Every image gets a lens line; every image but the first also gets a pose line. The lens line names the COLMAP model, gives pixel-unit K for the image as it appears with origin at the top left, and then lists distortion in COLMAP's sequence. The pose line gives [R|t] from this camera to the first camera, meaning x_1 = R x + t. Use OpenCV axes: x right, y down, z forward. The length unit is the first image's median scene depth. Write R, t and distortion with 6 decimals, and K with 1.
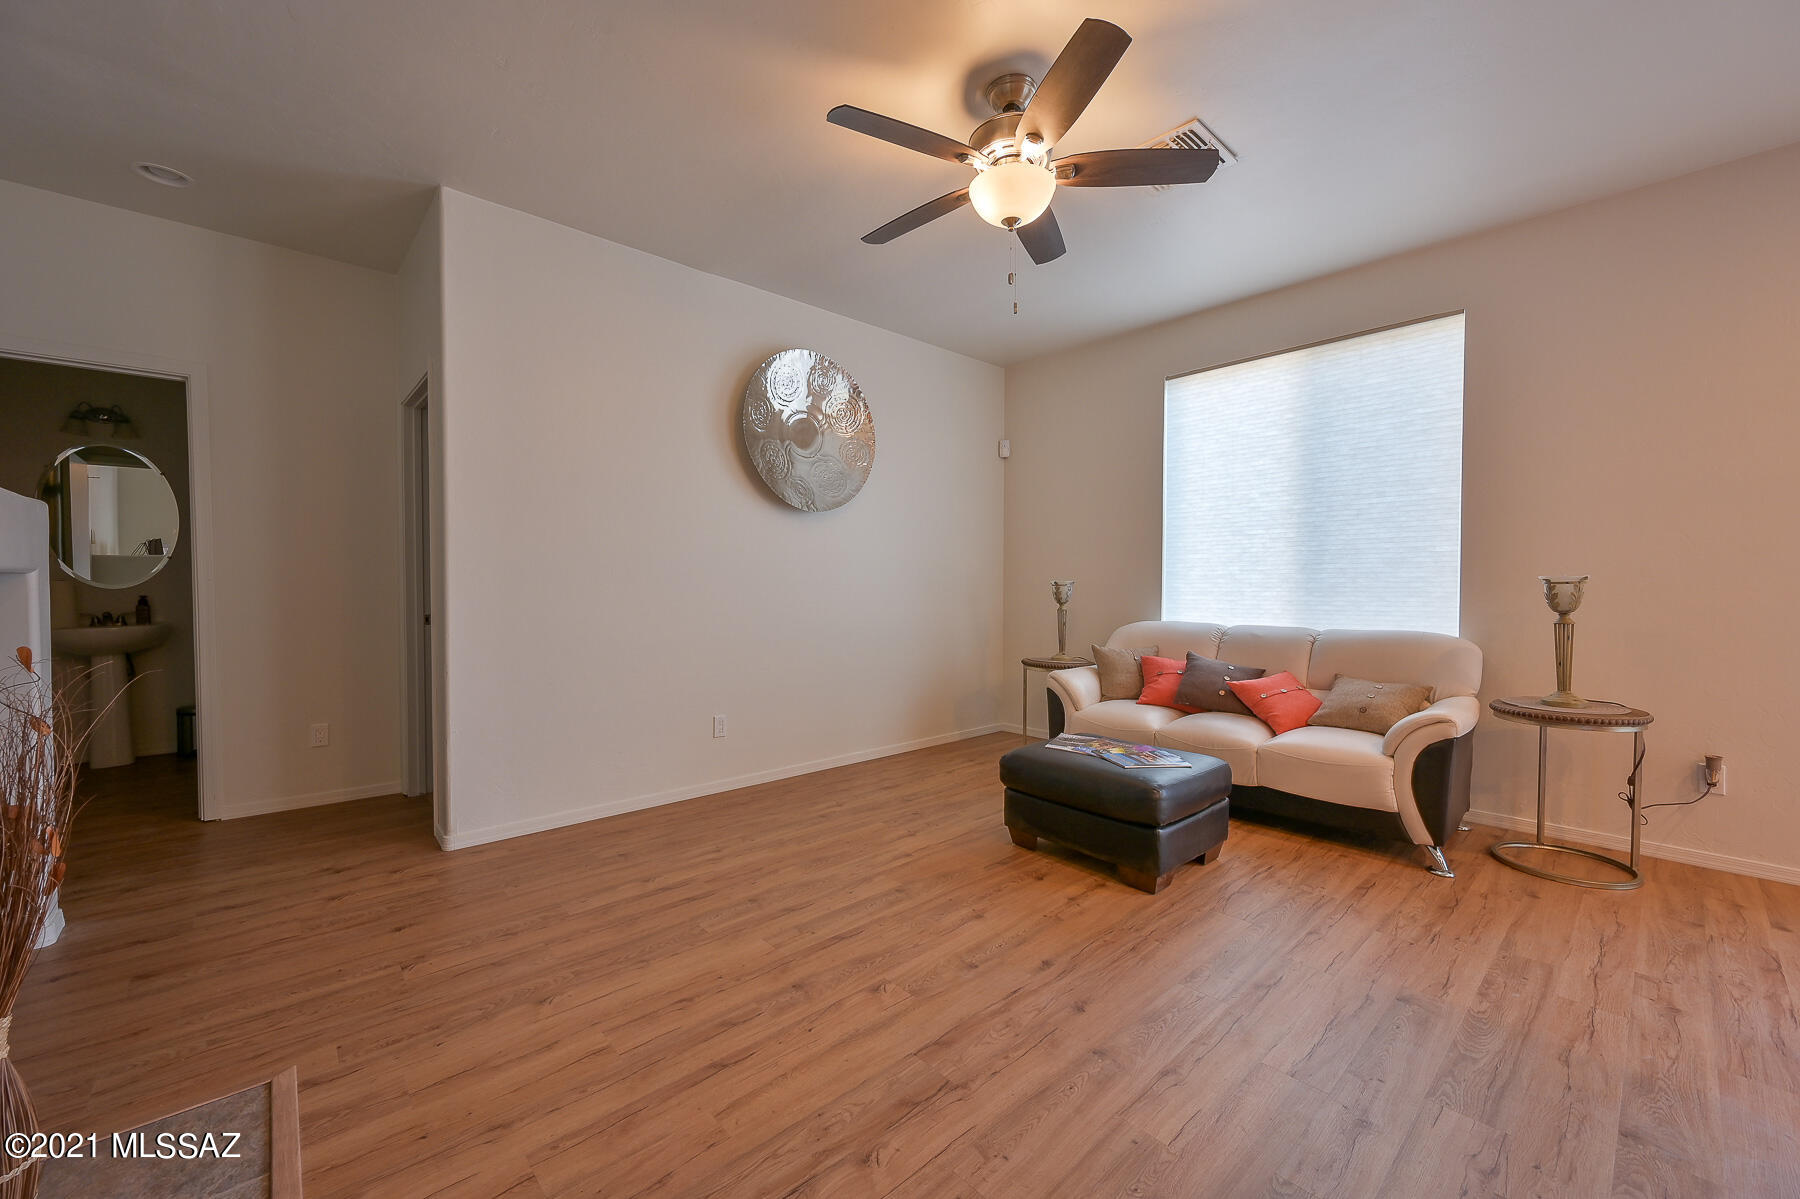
lens RADIAL K [[709.8, 0, 900.1], [0, 709.8, 603.2], [0, 0, 1]] dist [-0.000126, 0.000086]
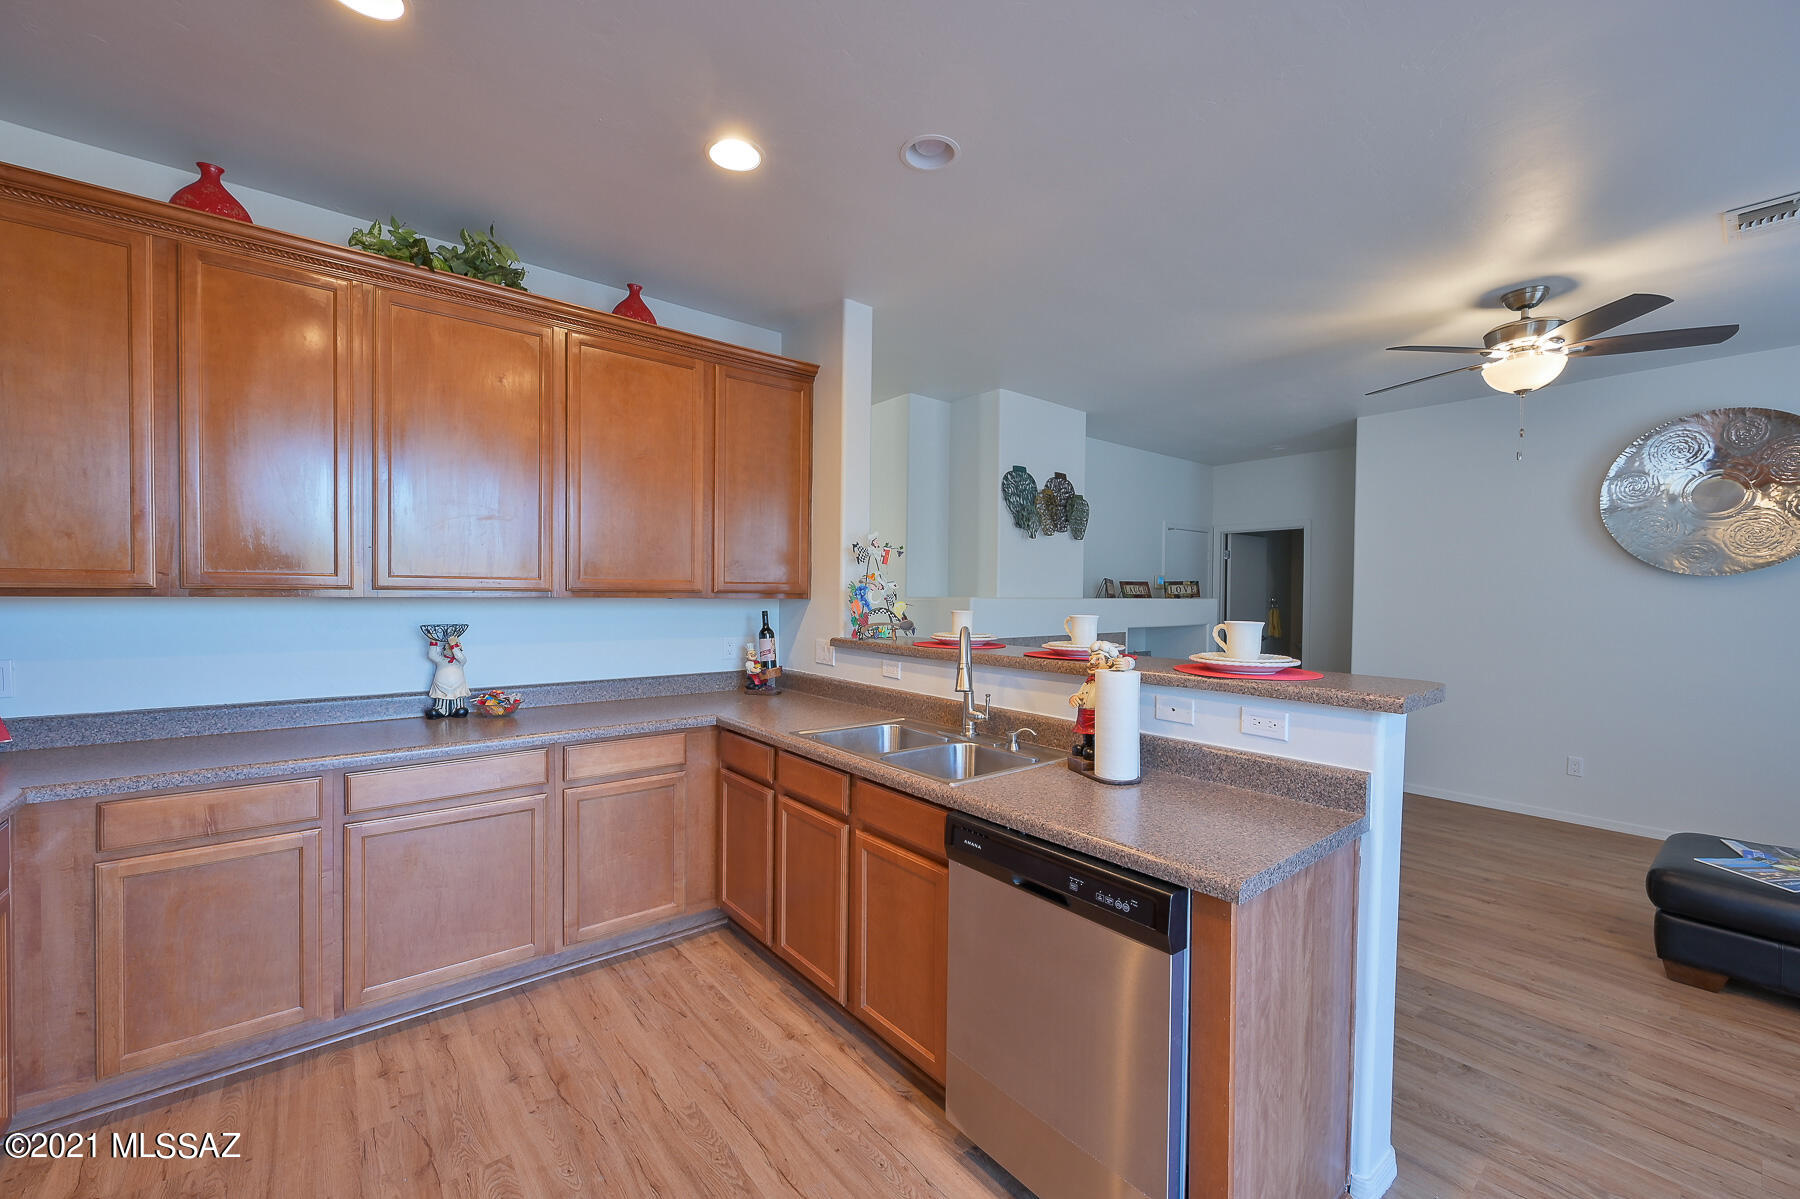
lens RADIAL K [[720.8, 0, 910.4], [0, 720.8, 597.9], [0, 0, 1]] dist [0.000531, 0.000033]
pose [[-0.041352, 0.002222, -0.999142, 1.589435], [-0.031731, 0.999490, 0.003536, -0.116393], [0.998641, 0.031850, -0.041260, -0.070705]]
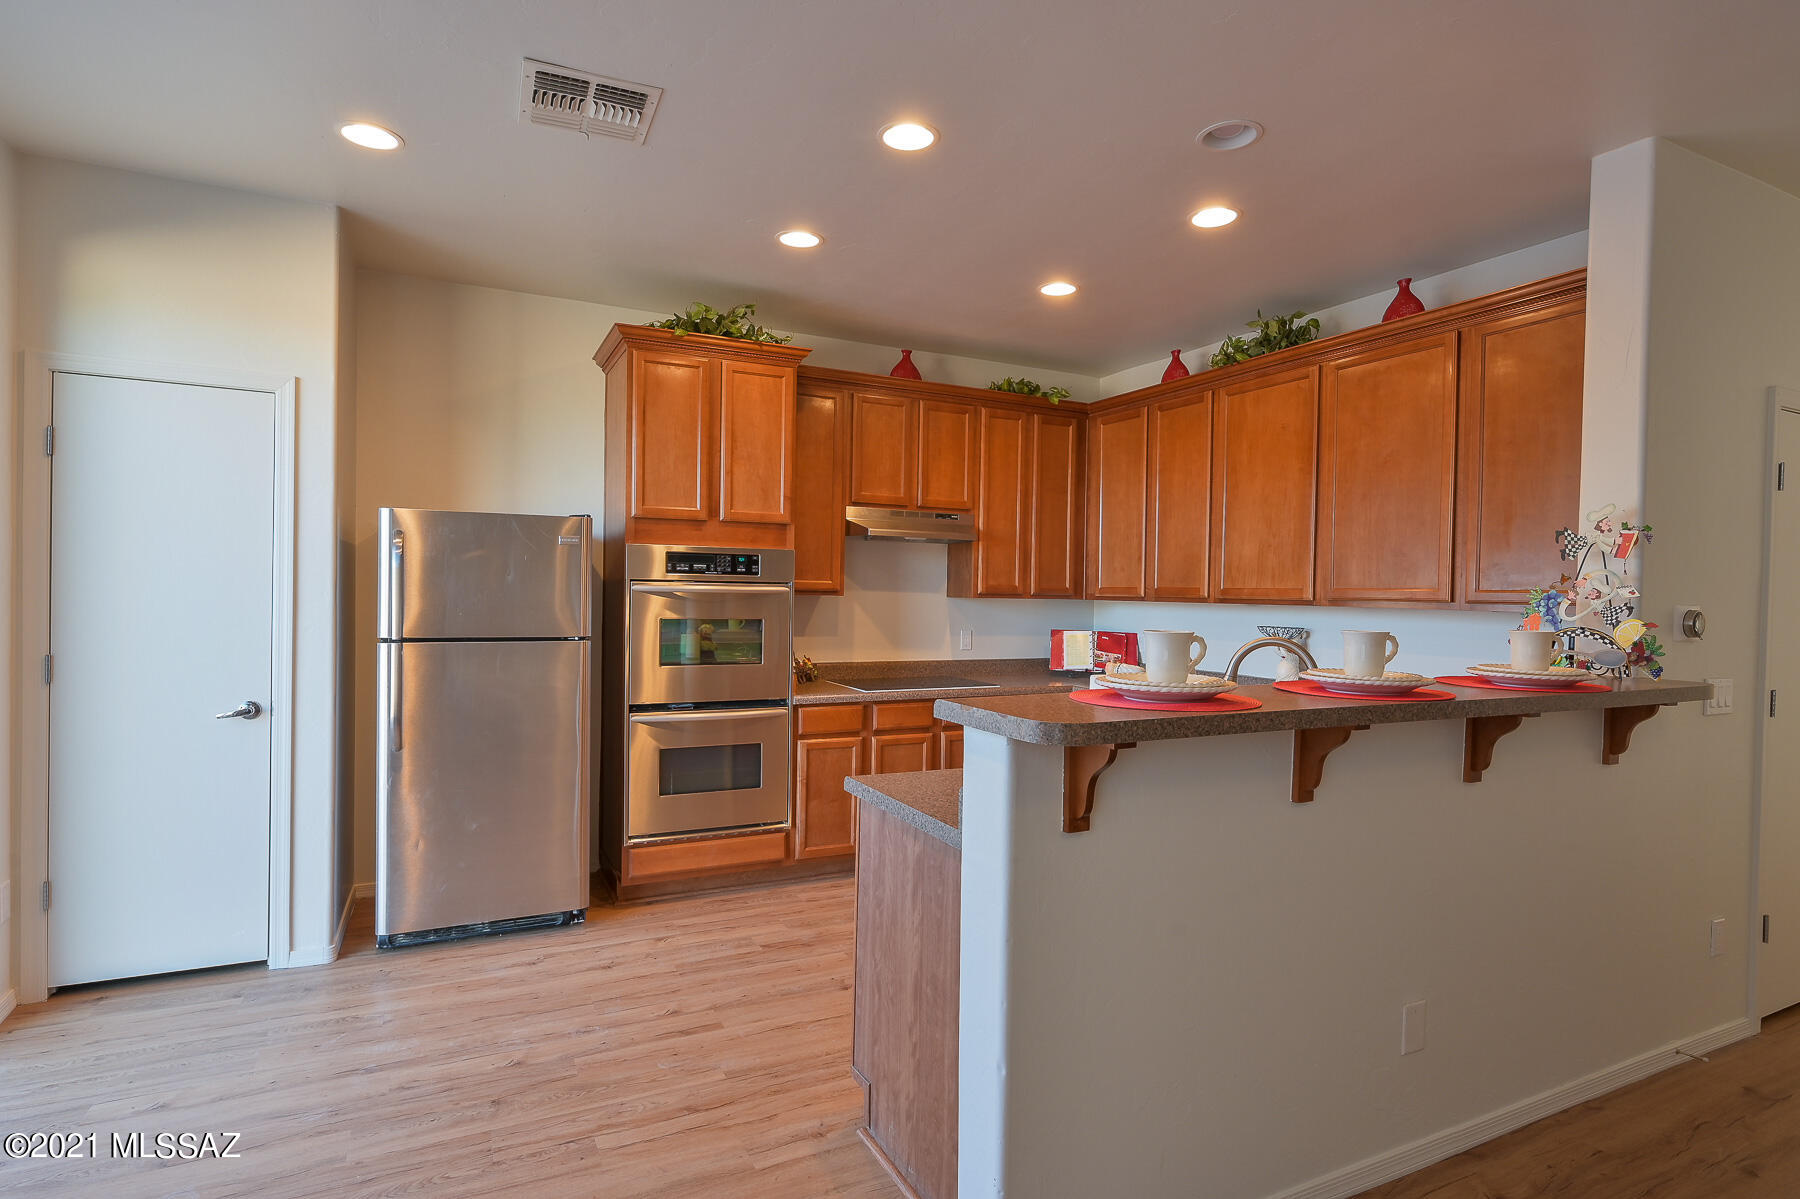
lens RADIAL K [[930.9, 0, 900.0], [0, 930.9, 599.5], [0, 0, 1]] dist [-0.003361, -0.000397]
pose [[-0.961160, -0.021749, 0.275133, 0.692249], [-0.013101, 0.999362, 0.033232, -0.152789], [-0.275680, 0.028337, -0.960832, 1.146588]]
